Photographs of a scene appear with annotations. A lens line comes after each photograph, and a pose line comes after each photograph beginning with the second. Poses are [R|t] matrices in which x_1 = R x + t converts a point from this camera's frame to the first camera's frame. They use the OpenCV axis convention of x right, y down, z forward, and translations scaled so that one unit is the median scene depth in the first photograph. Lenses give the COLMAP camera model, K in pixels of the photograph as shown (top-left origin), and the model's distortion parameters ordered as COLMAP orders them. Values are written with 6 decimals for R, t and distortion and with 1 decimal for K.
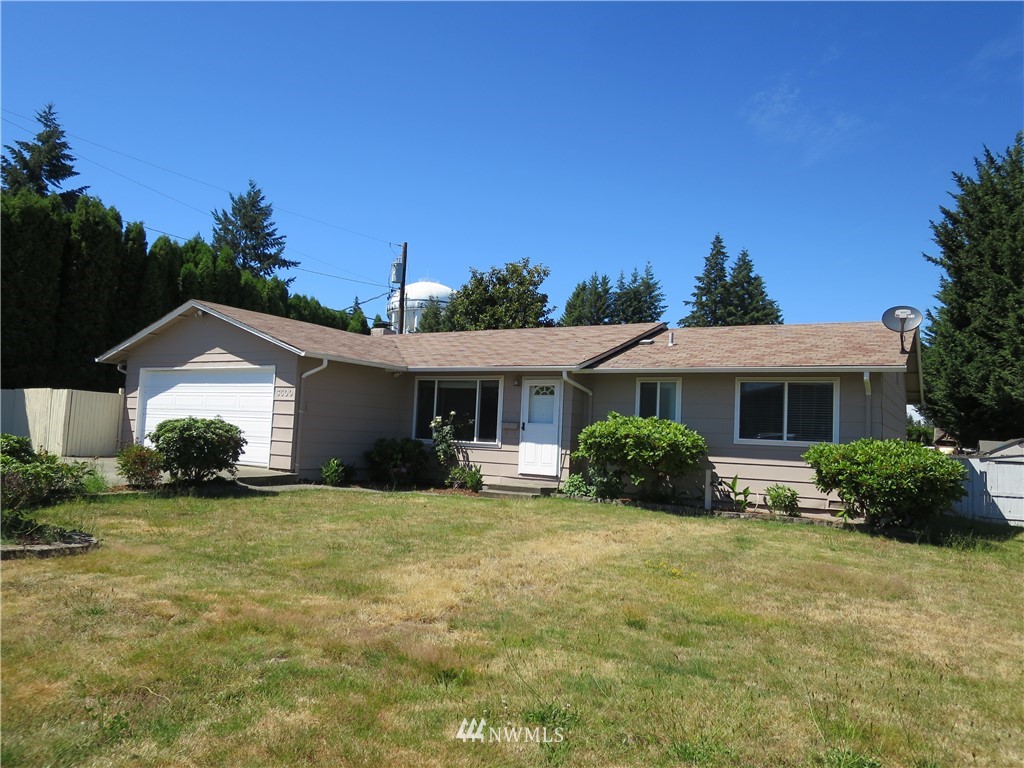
lens RADIAL K [[752.4, 0, 512.0], [0, 752.4, 384.0], [0, 0, 1]] dist [-0.055247, 0.010497]
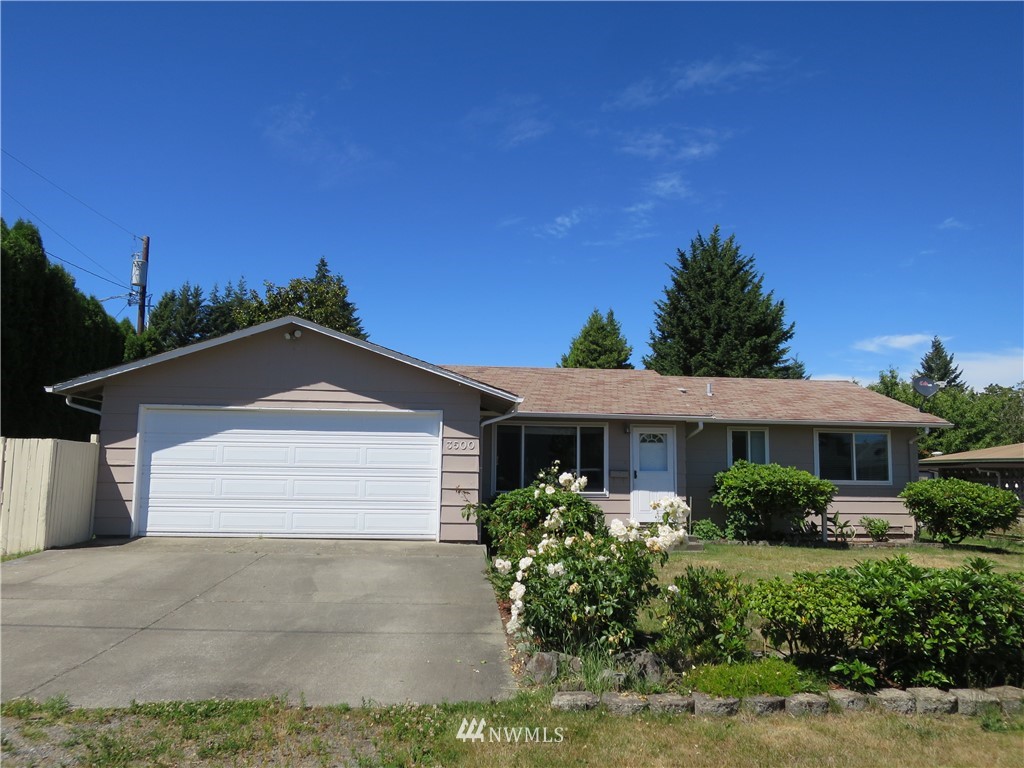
lens RADIAL K [[752.4, 0, 512.0], [0, 752.4, 384.0], [0, 0, 1]] dist [-0.055247, 0.010497]
pose [[0.802780, 0.034583, 0.595271, -0.686643], [-0.019488, 0.999305, -0.031775, -0.027486], [-0.595956, 0.013908, 0.802897, 0.291105]]
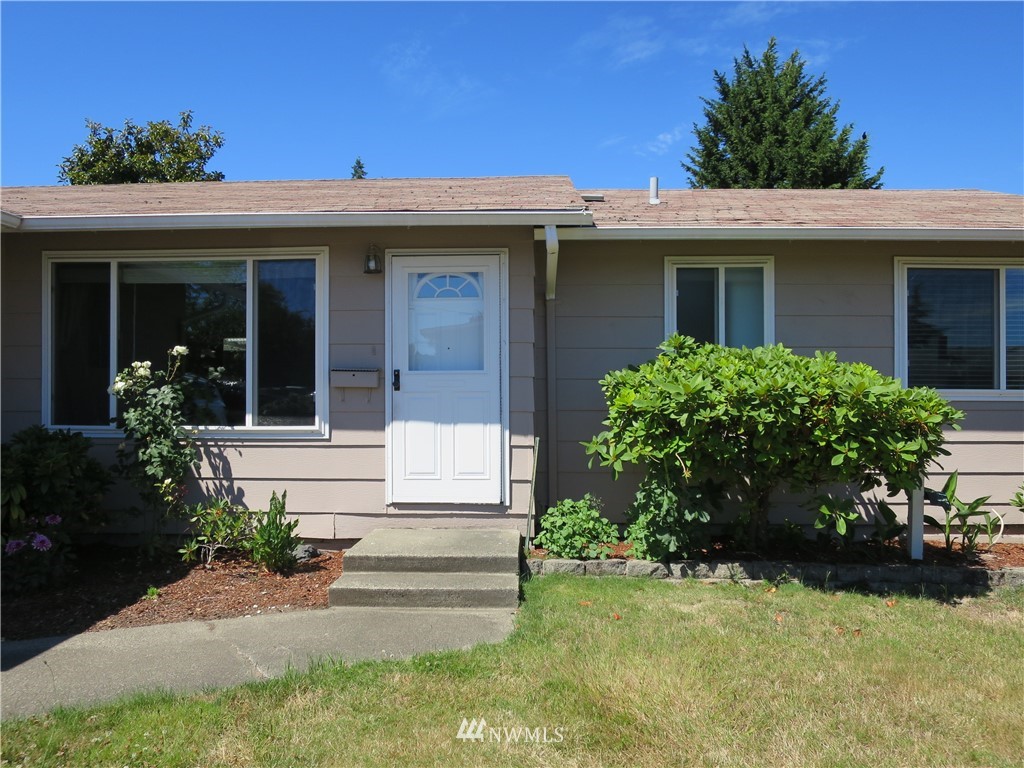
lens RADIAL K [[739.0, 0, 512.0], [0, 739.0, 384.0], [0, 0, 1]] dist [-0.051962, 0.006206]
pose [[0.868097, -0.044504, 0.494395, -0.115118], [0.005136, 0.996725, 0.080703, 0.027640], [-0.496368, -0.067519, 0.865483, 0.627798]]
